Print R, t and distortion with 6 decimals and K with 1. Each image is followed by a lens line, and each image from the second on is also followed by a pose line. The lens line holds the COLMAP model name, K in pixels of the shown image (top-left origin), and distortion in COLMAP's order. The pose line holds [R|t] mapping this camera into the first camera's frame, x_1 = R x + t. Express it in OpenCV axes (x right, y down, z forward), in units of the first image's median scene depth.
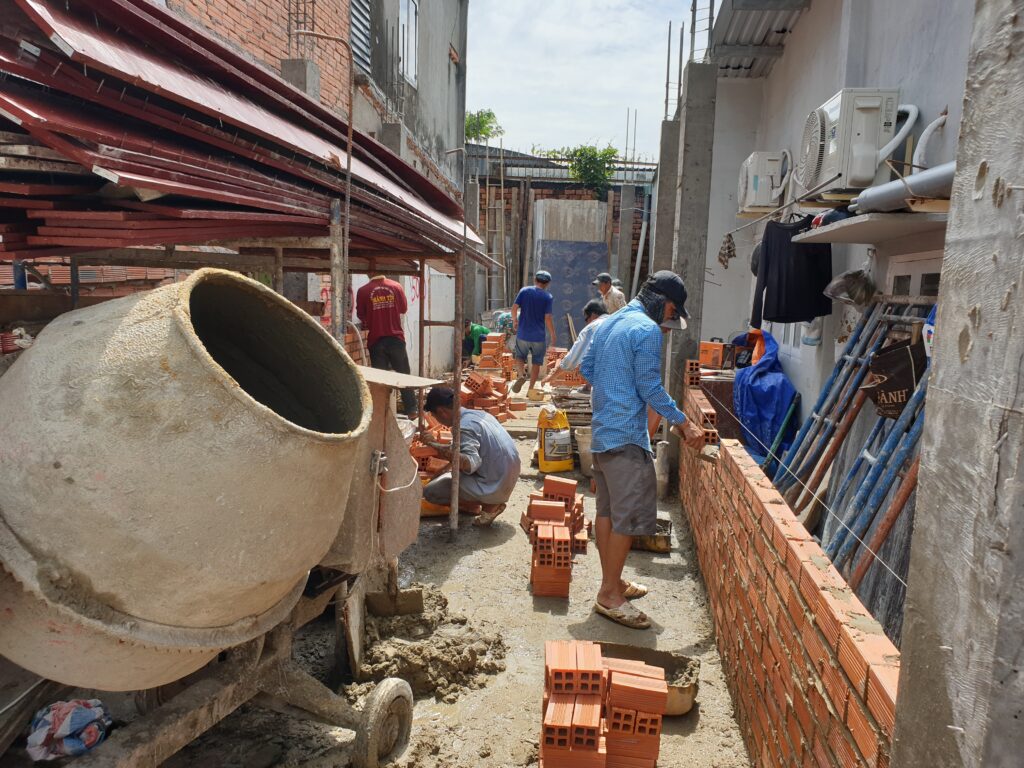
lens RADIAL K [[753.1, 0, 512.0], [0, 753.1, 384.0], [0, 0, 1]] dist [0.008026, 0.000254]
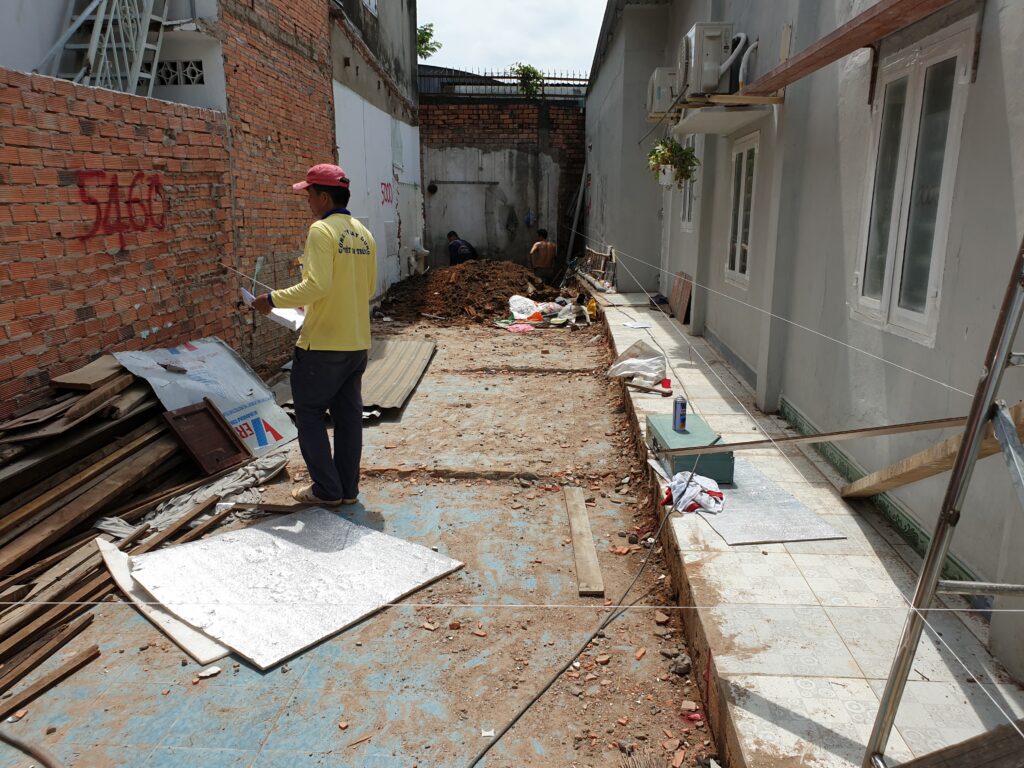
lens RADIAL K [[780.4, 0, 512.0], [0, 780.4, 384.0], [0, 0, 1]] dist [0.000816, 0.007691]
pose [[0.997035, -0.046529, 0.061293, -0.016736], [0.041217, 0.995506, 0.085256, 0.065553], [-0.064985, -0.082477, 0.994472, -0.219357]]
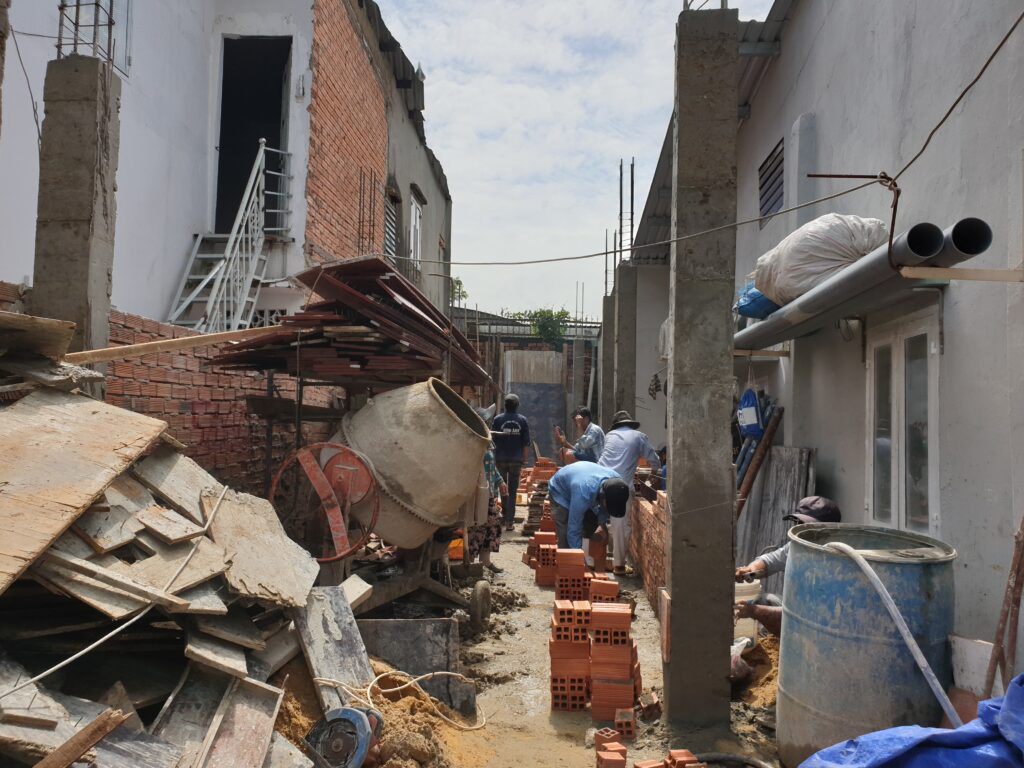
lens RADIAL K [[780.4, 0, 512.0], [0, 780.4, 384.0], [0, 0, 1]] dist [0.000816, 0.007691]
pose [[0.997517, -0.009424, 0.069793, -0.054179], [0.022946, 0.980419, -0.195579, 0.068639], [-0.066583, 0.196695, 0.978201, -0.280873]]
